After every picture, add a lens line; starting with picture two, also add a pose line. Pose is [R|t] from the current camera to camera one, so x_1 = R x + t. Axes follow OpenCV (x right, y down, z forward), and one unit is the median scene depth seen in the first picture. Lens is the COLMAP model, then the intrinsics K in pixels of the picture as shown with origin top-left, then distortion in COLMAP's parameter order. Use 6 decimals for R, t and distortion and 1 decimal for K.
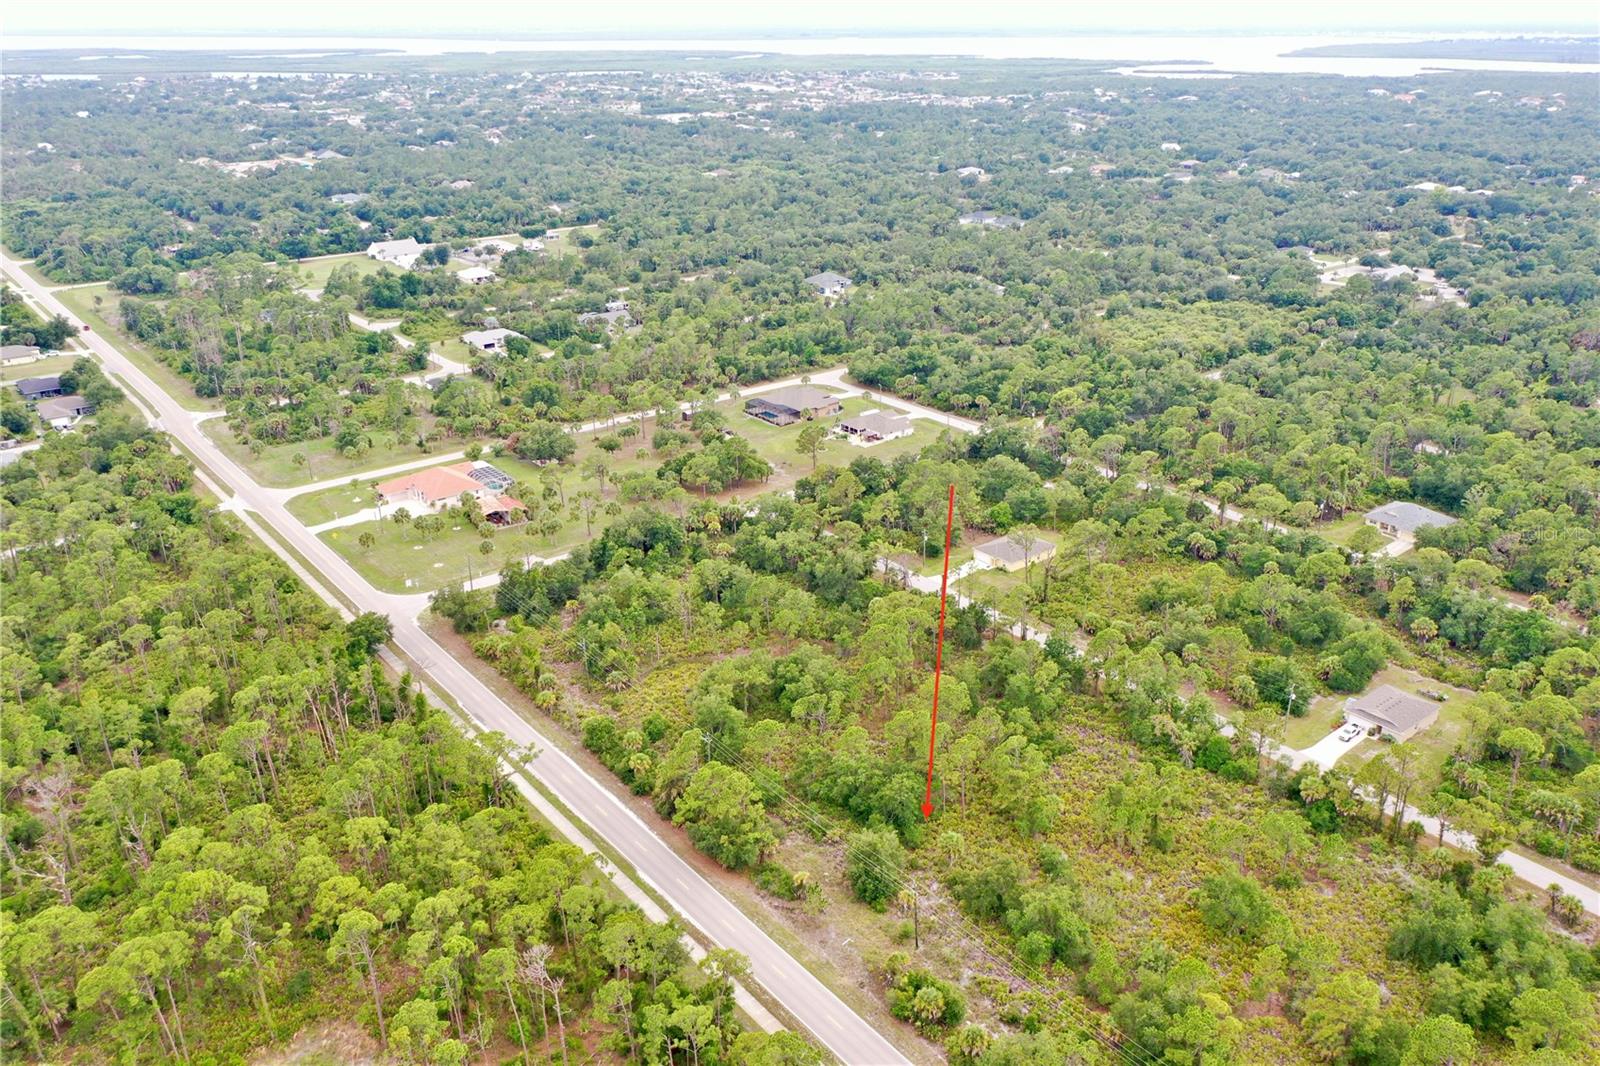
lens RADIAL K [[1260.8, 0, 800.0], [0, 1260.8, 533.0], [0, 0, 1]] dist [-0.007507, 0.003744]
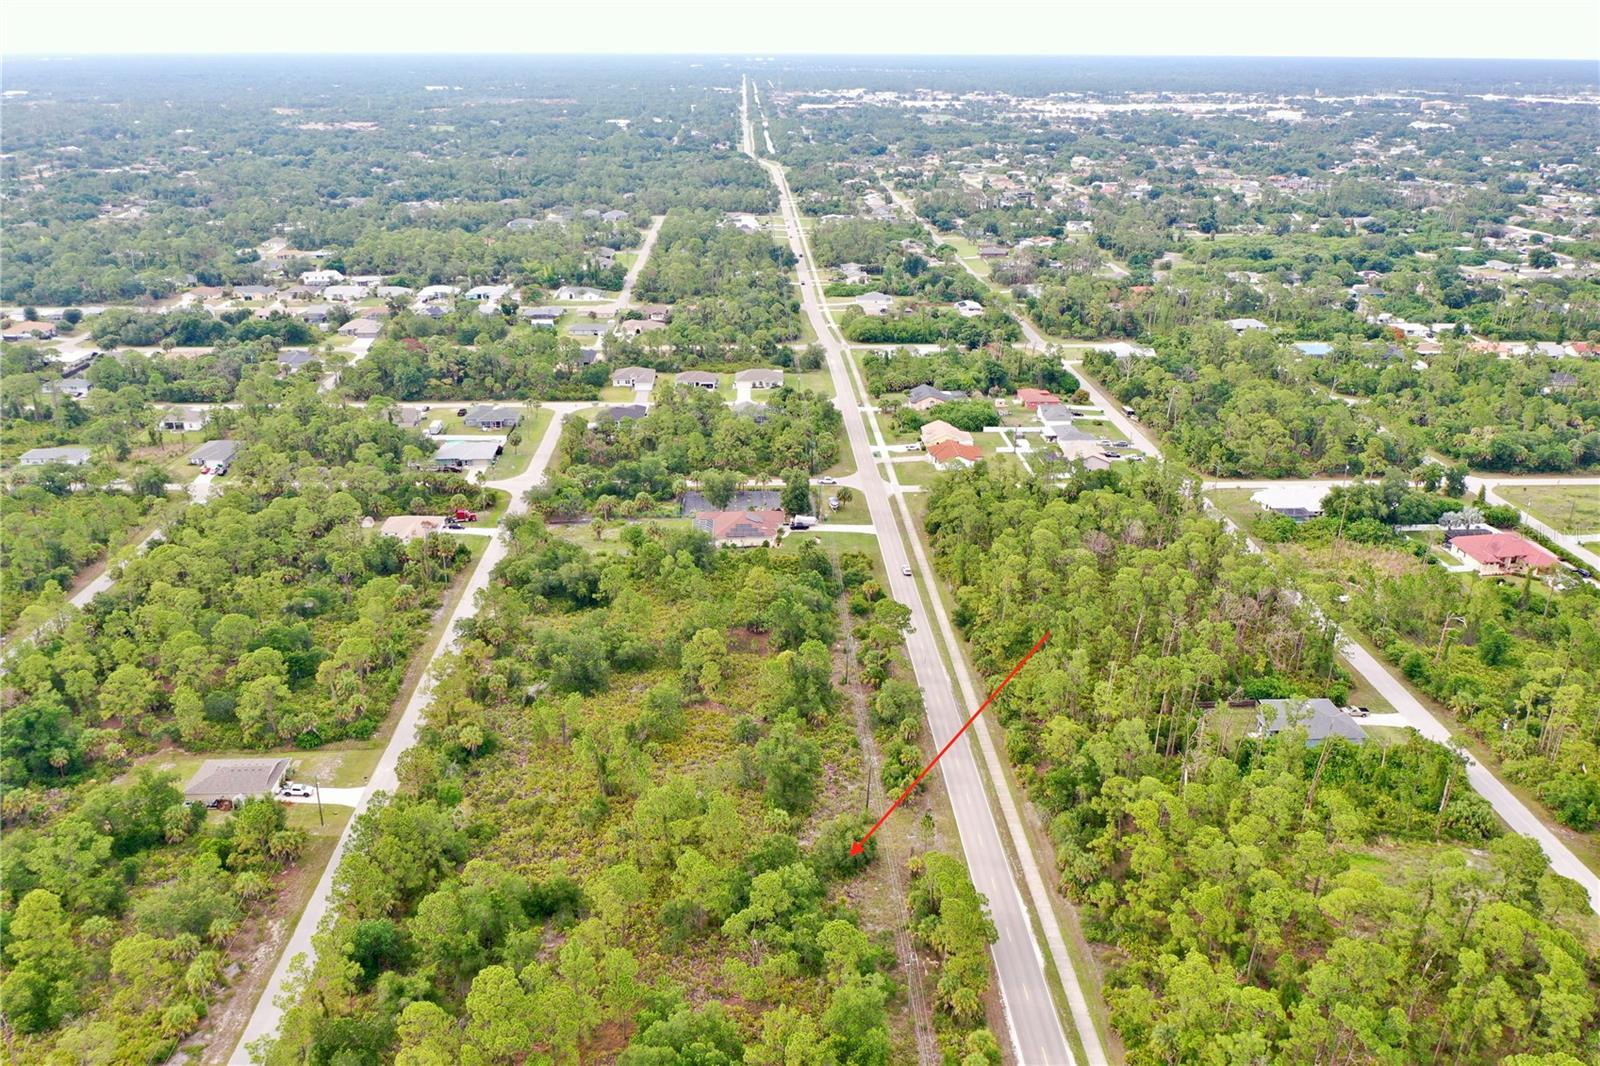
lens RADIAL K [[1260.8, 0, 800.0], [0, 1260.8, 533.0], [0, 0, 1]] dist [-0.007507, 0.003744]
pose [[-0.811369, -0.209382, 0.545747, -0.217281], [0.224545, 0.750364, 0.621719, -0.303427], [-0.539686, 0.626988, -0.561806, 0.728106]]
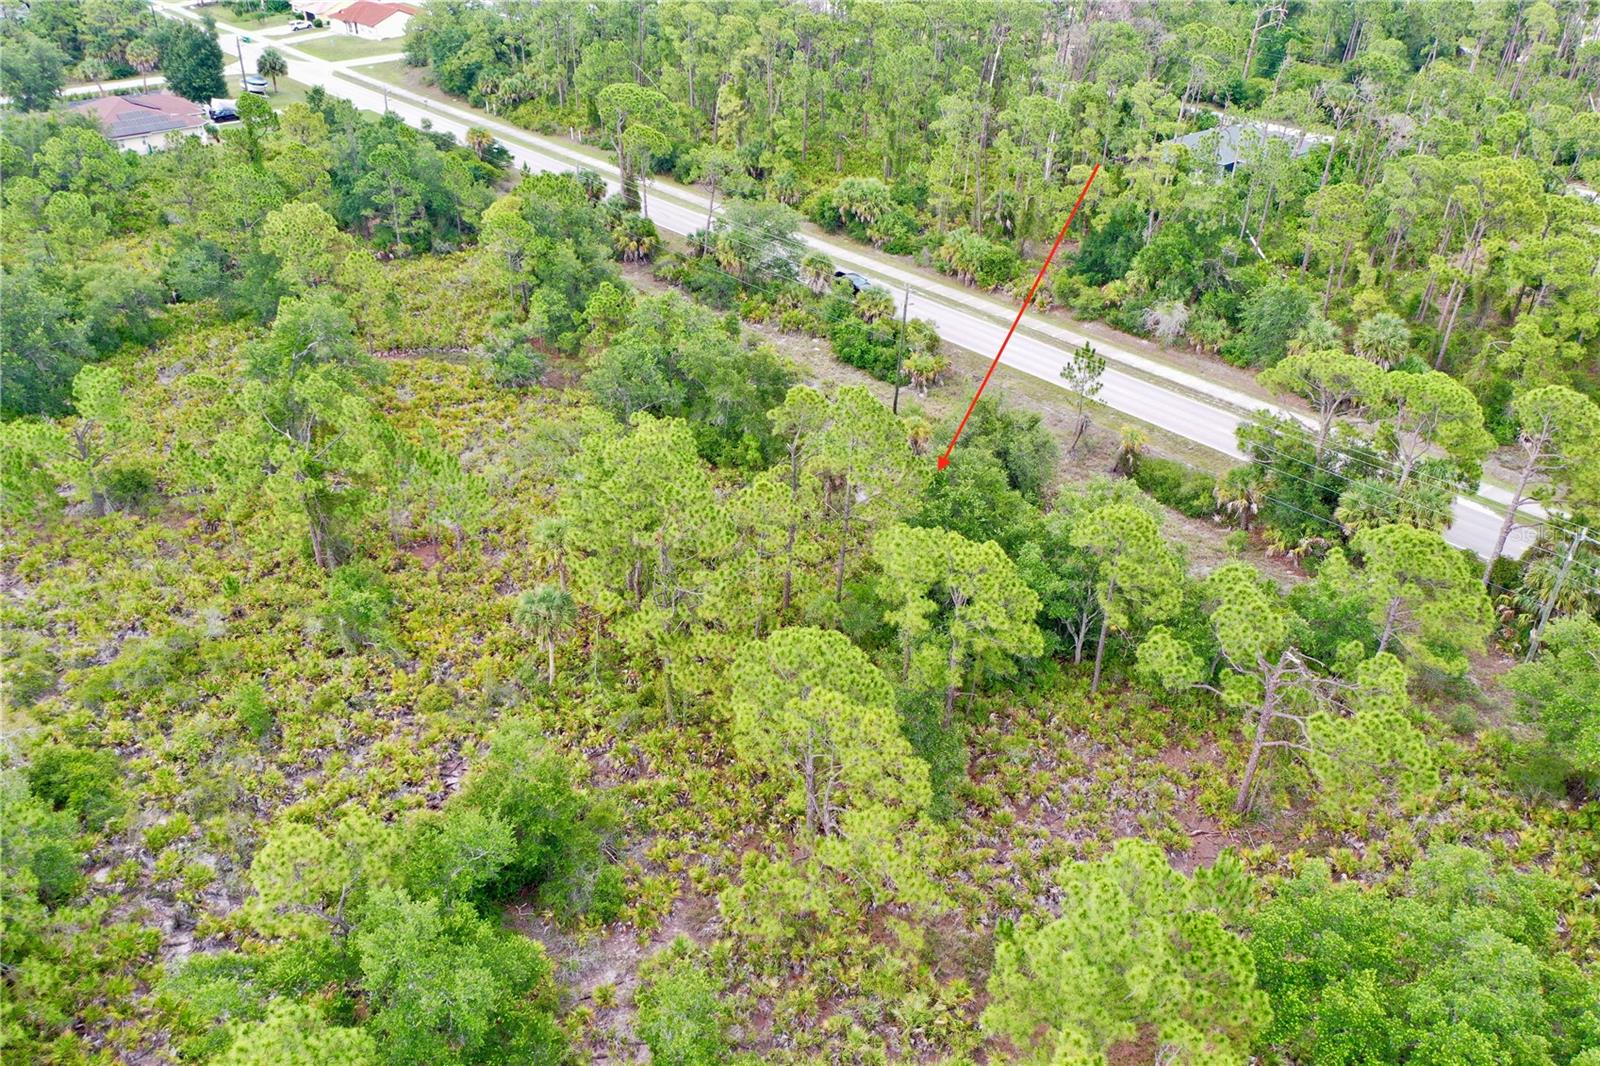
lens RADIAL K [[1260.8, 0, 800.0], [0, 1260.8, 533.0], [0, 0, 1]] dist [-0.007507, 0.003744]
pose [[-0.998842, 0.026179, -0.040371, 0.075919], [-0.017071, 0.591644, 0.806018, -0.051703], [0.044986, 0.805774, -0.590512, 0.652634]]
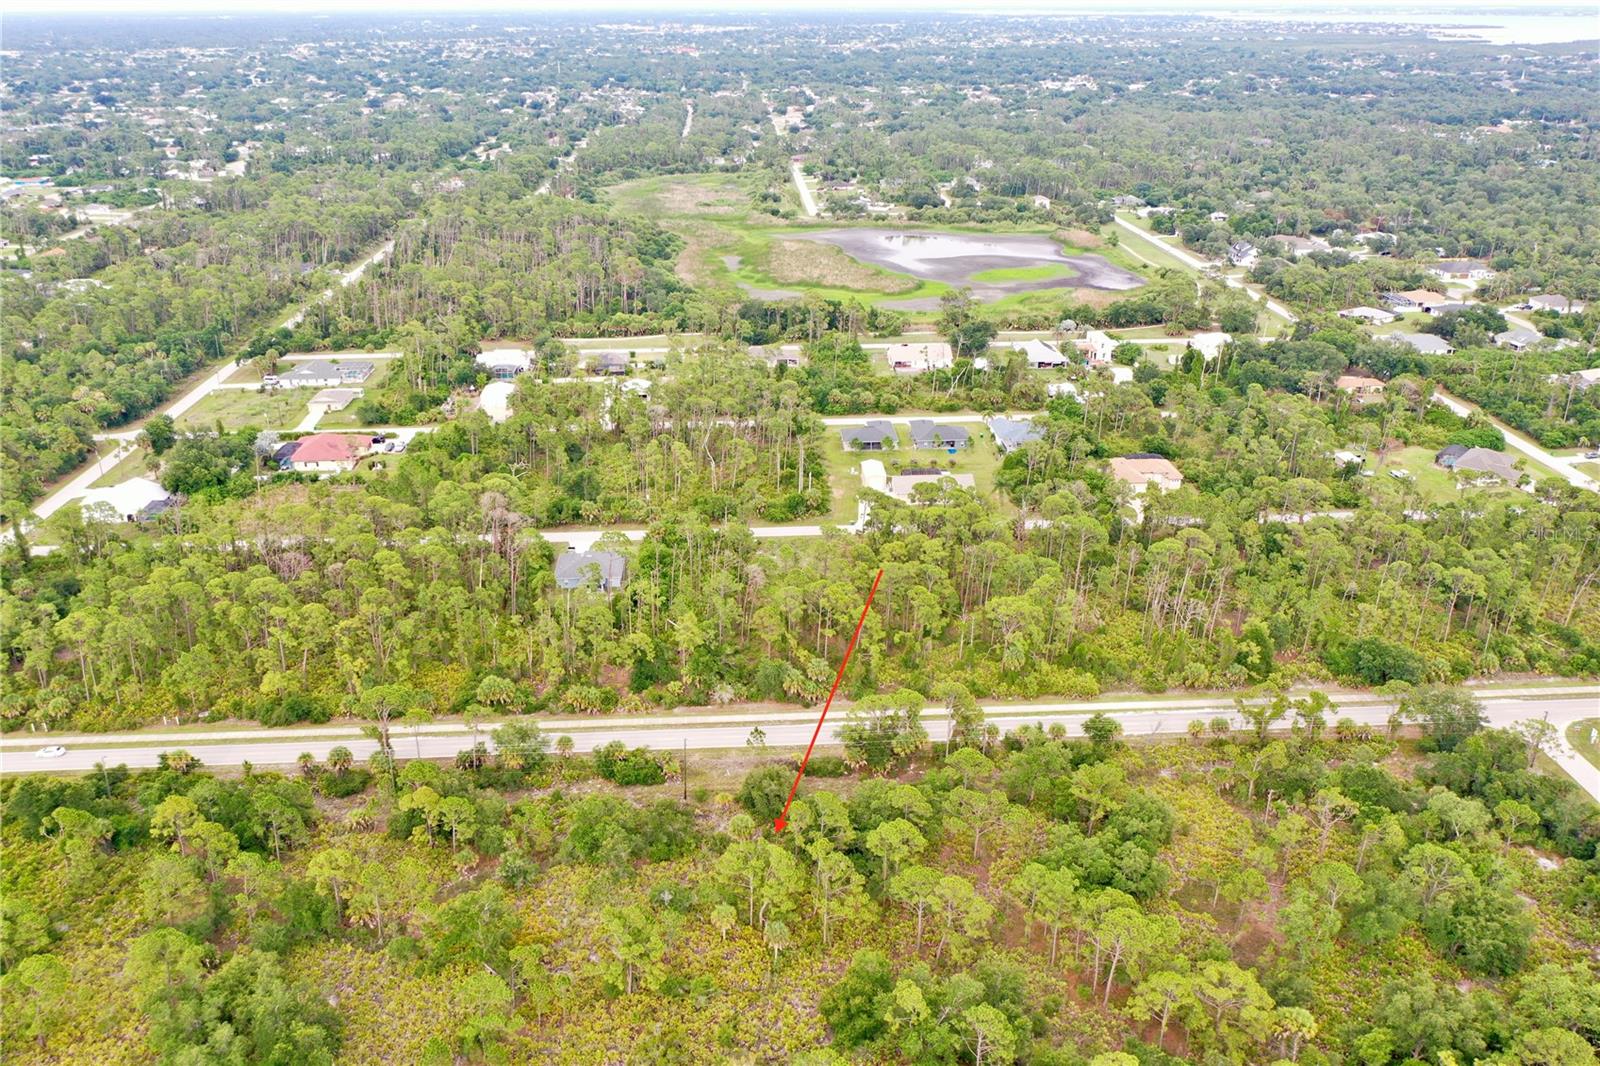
lens RADIAL K [[1260.8, 0, 800.0], [0, 1260.8, 533.0], [0, 0, 1]] dist [-0.007507, 0.003744]
pose [[-0.571229, 0.328451, -0.752208, 0.389775], [-0.308886, 0.763050, 0.567753, -0.262338], [0.760452, 0.556664, -0.334423, 0.628354]]
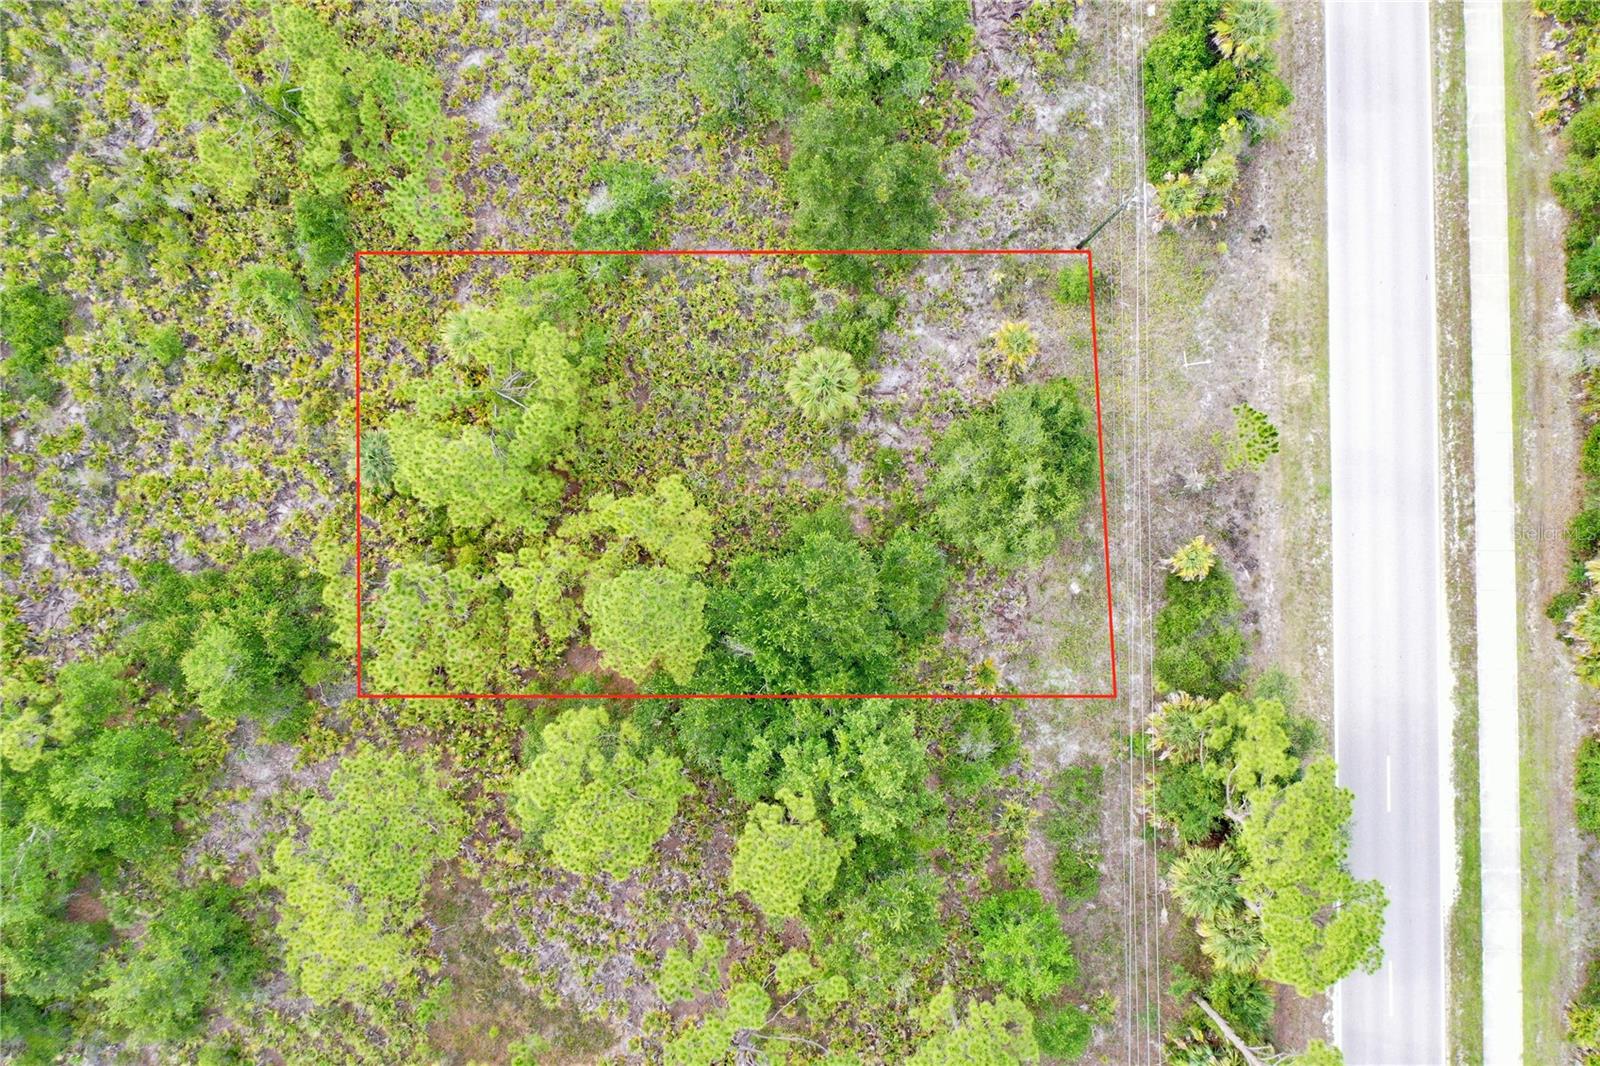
lens RADIAL K [[1260.8, 0, 800.0], [0, 1260.8, 533.0], [0, 0, 1]] dist [-0.007507, 0.003744]
pose [[-0.778950, -0.625485, 0.044790, 0.041114], [0.250854, -0.245346, 0.936417, -0.057278], [-0.574726, 0.740658, 0.348017, 0.459873]]
